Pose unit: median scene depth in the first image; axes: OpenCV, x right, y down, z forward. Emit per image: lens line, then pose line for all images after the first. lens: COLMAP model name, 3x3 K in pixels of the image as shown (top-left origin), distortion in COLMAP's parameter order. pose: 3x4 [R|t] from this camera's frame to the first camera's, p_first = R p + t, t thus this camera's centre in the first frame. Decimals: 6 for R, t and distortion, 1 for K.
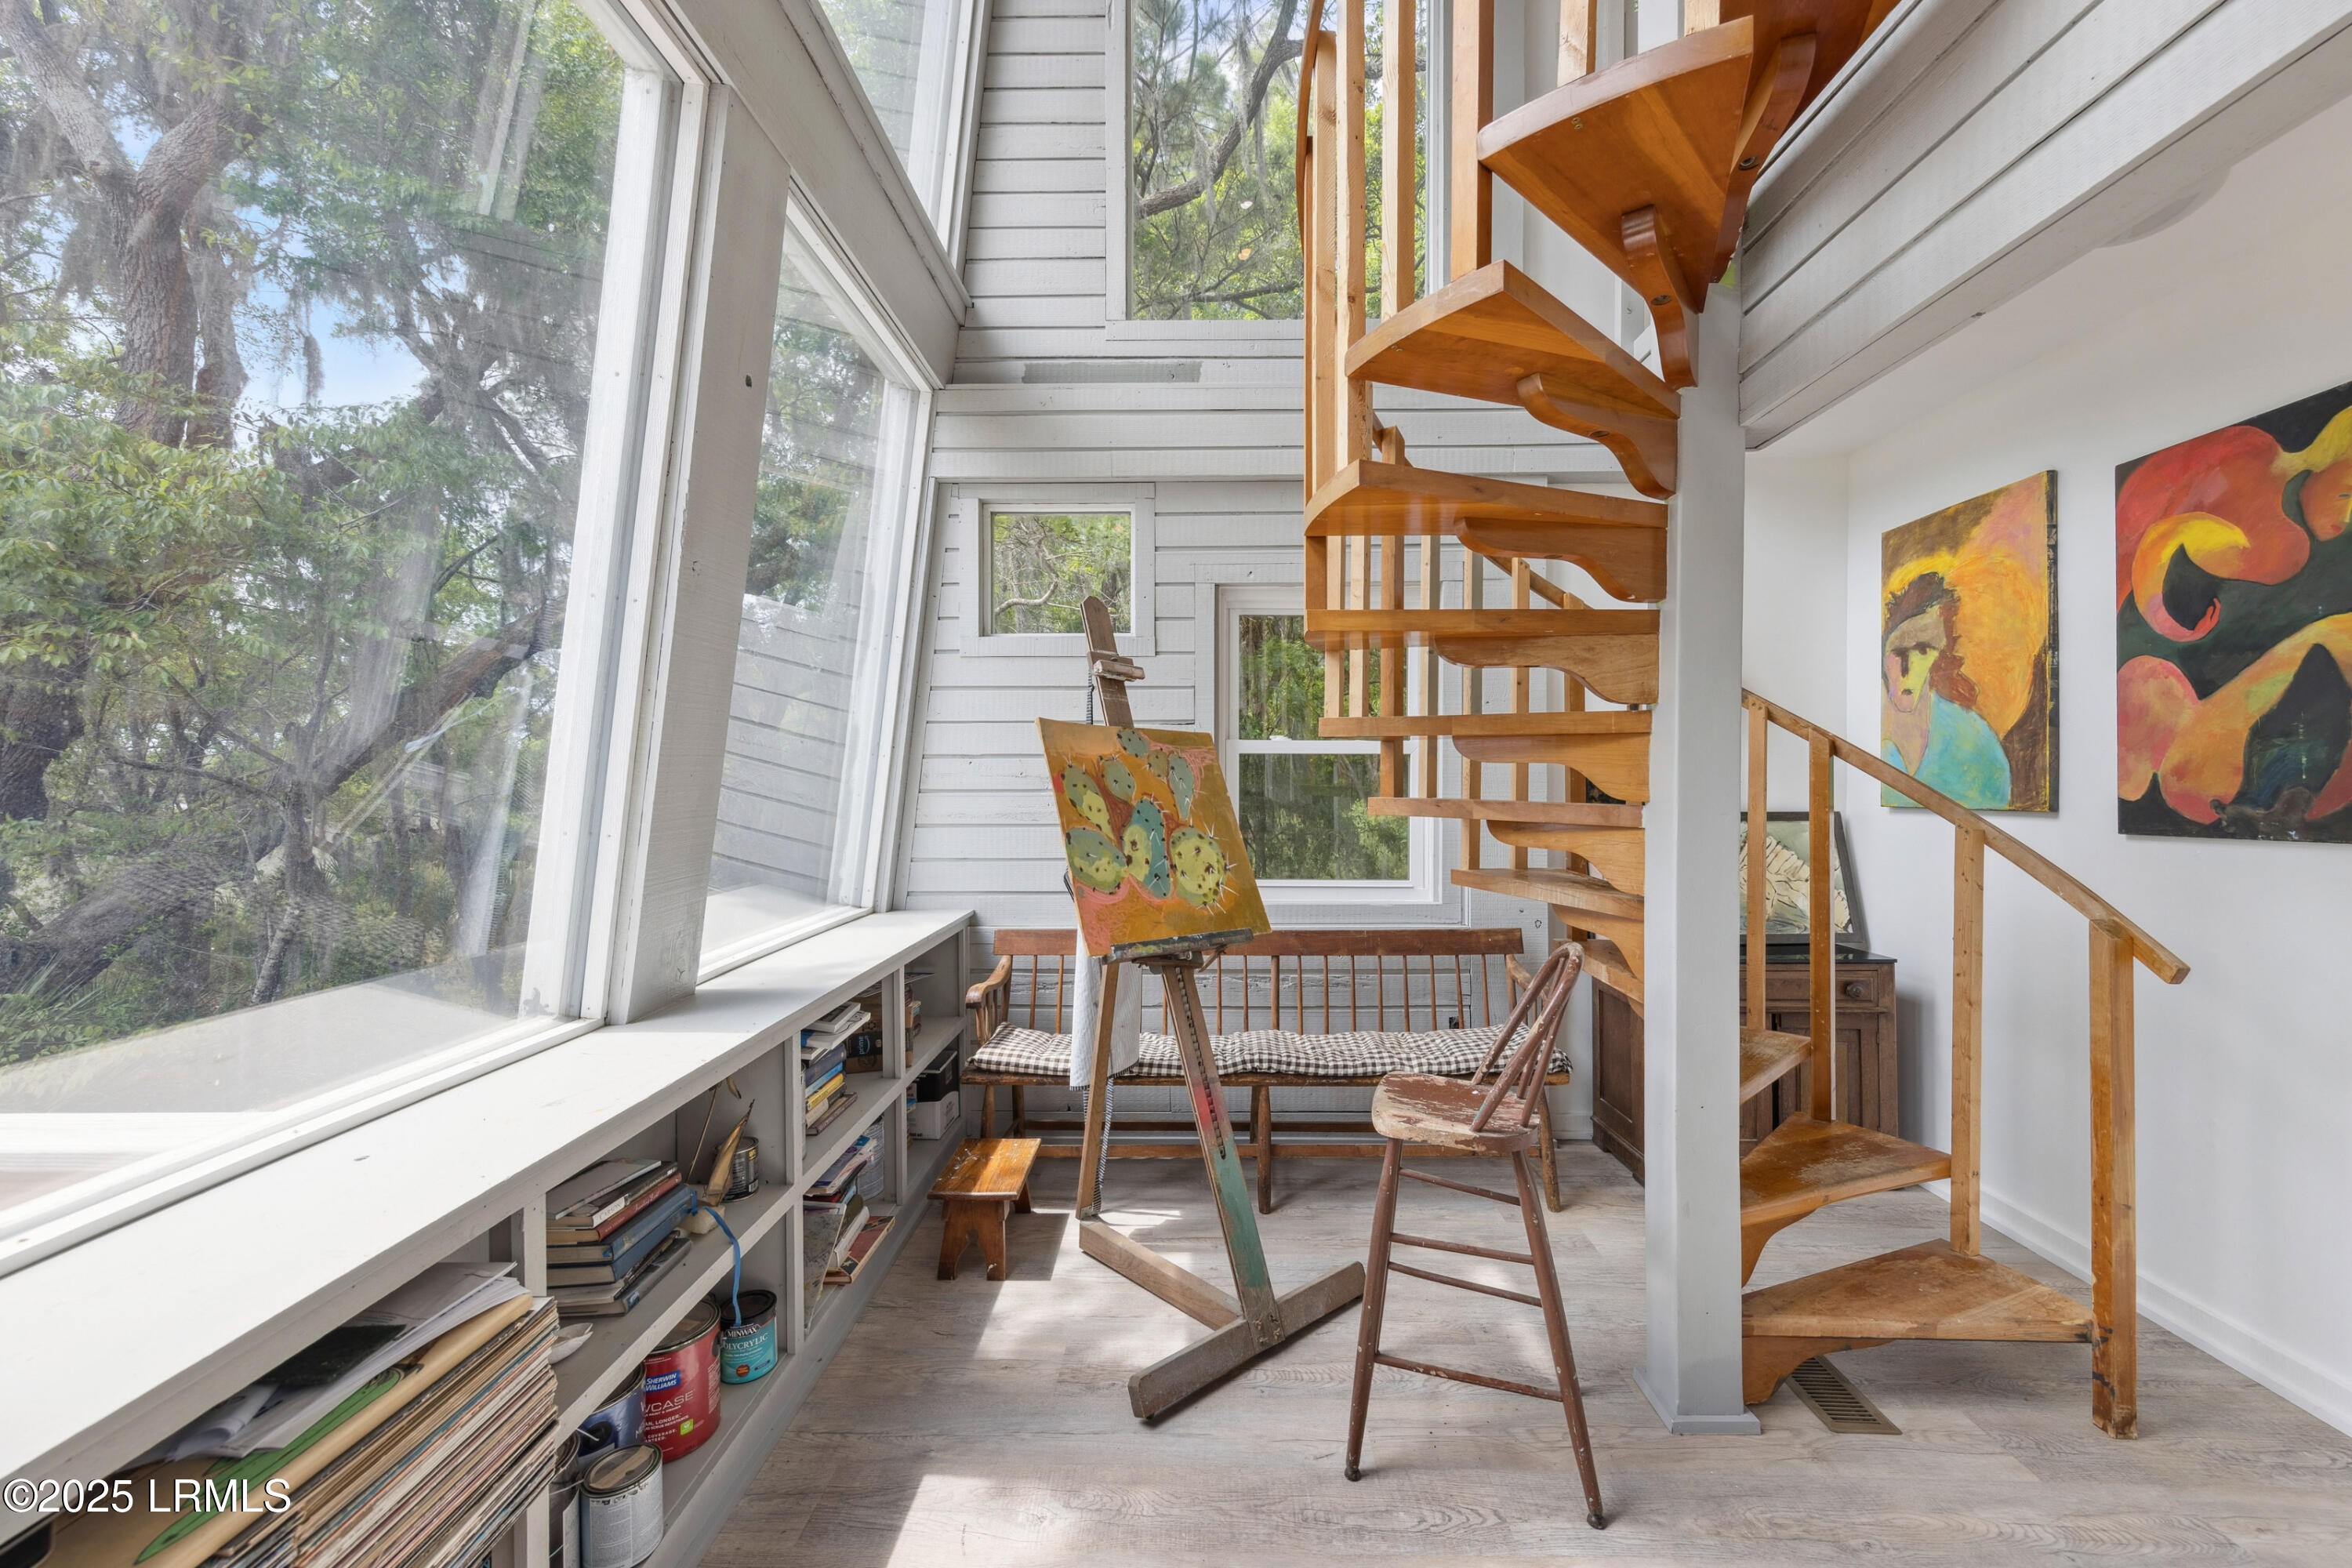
lens RADIAL K [[938.2, 0, 1175.1], [0, 938.2, 779.1], [0, 0, 1]] dist [0.003415, 0.000386]
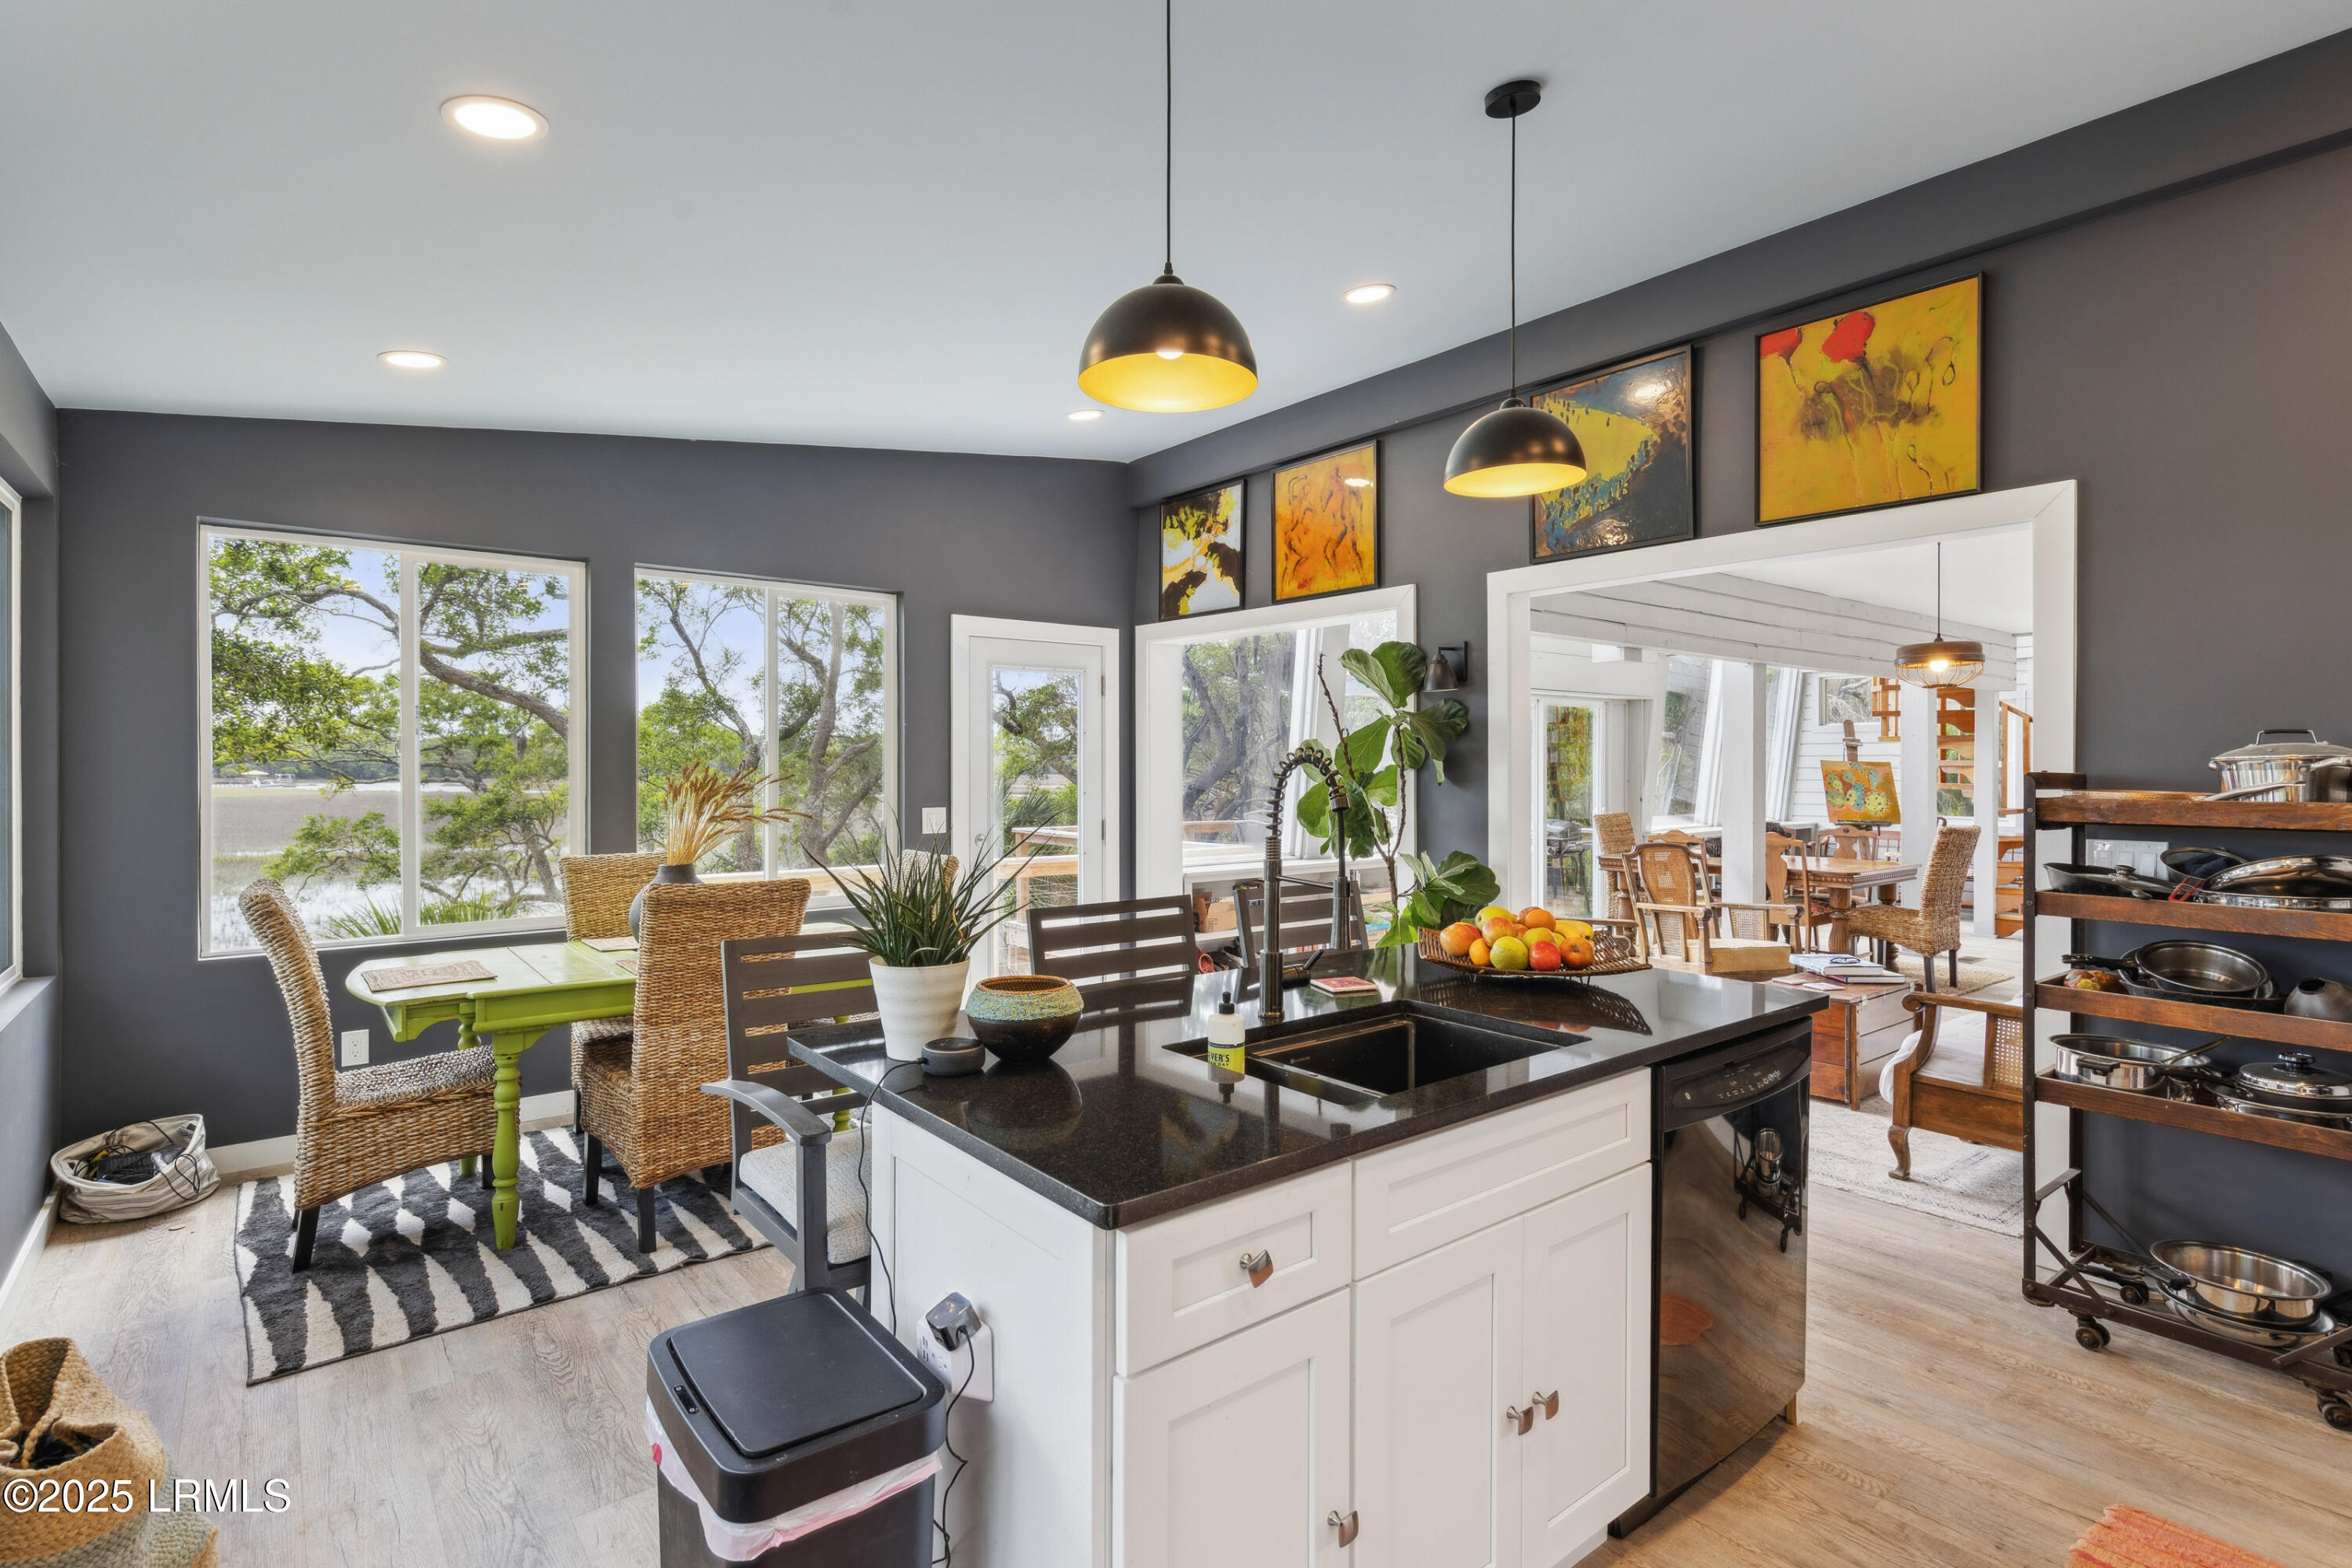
lens RADIAL K [[1144.6, 0, 1158.0], [0, 1144.6, 770.1], [0, 0, 1]] dist [0.003978, -0.000687]
pose [[0.647003, -0.001067, -0.762487, 1.548039], [0.003312, 0.999994, 0.001412, -0.039361], [0.762480, -0.003439, 0.647002, -3.757374]]
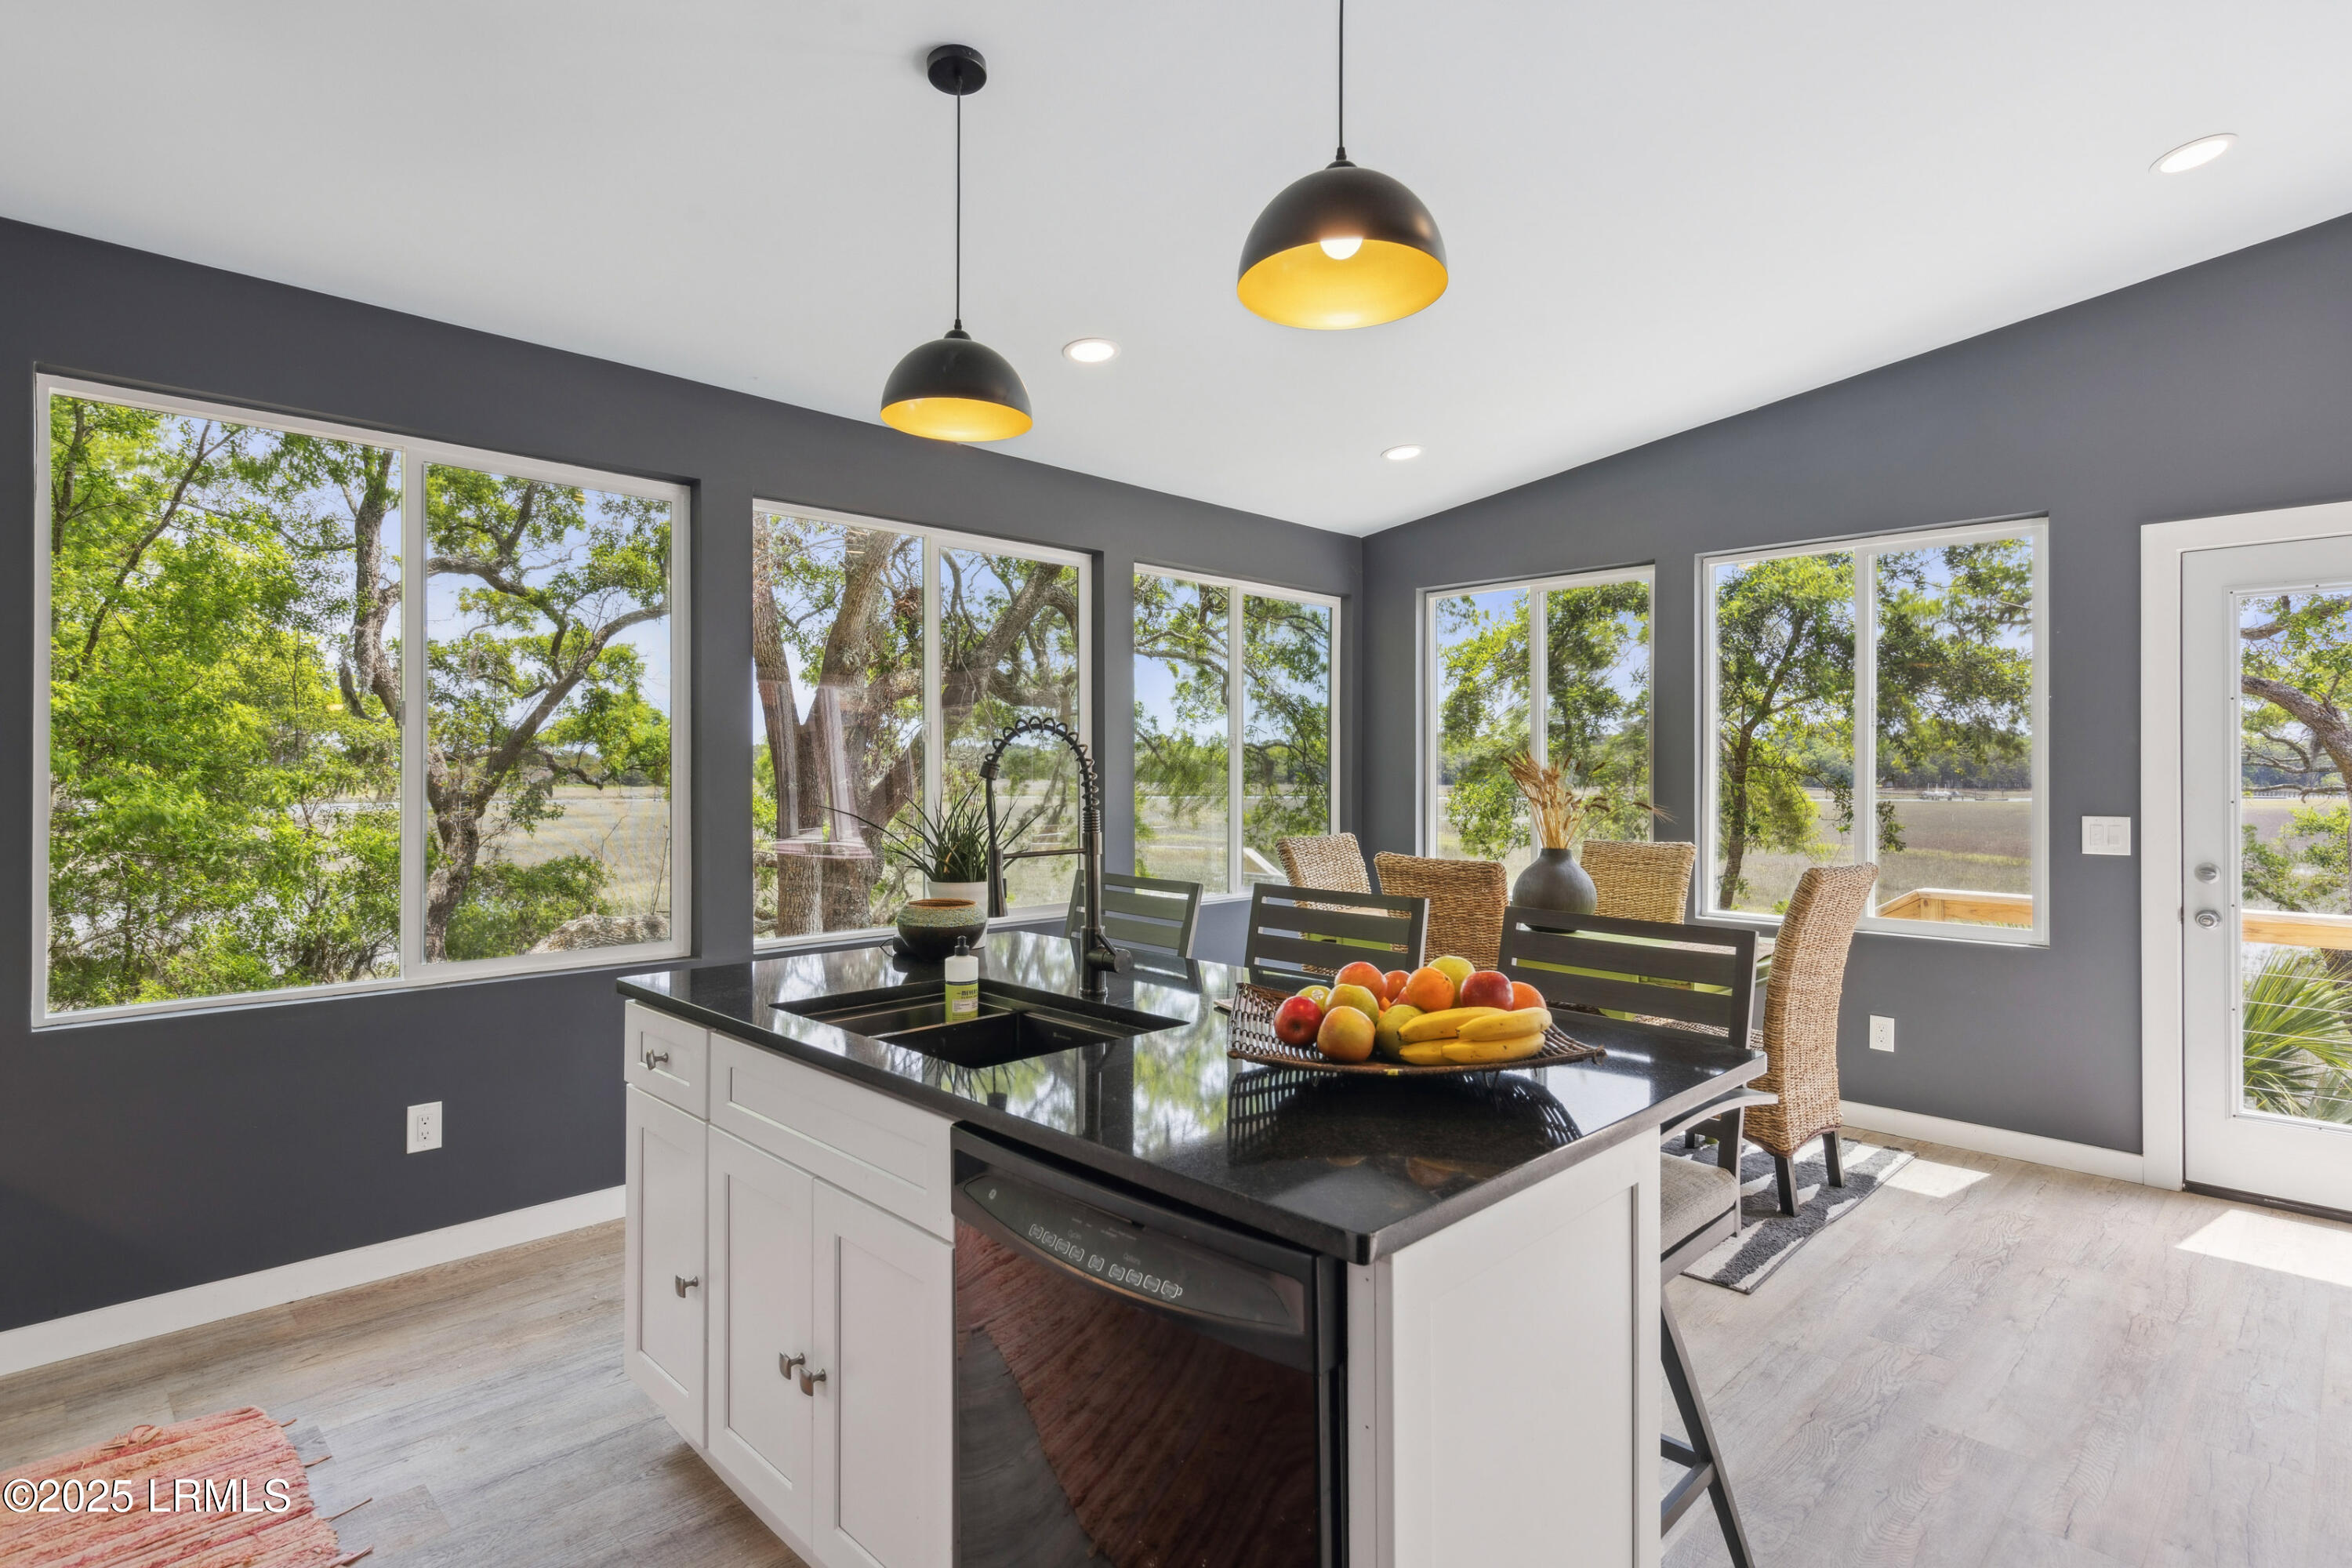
lens RADIAL K [[1188.5, 0, 1172.7], [0, 1188.5, 765.7], [0, 0, 1]] dist [0.005314, -0.000308]
pose [[-0.685090, -0.008751, -0.728406, 1.549372], [-0.004935, 0.999961, -0.007371, -0.013477], [0.728441, -0.001455, -0.685107, -2.421679]]
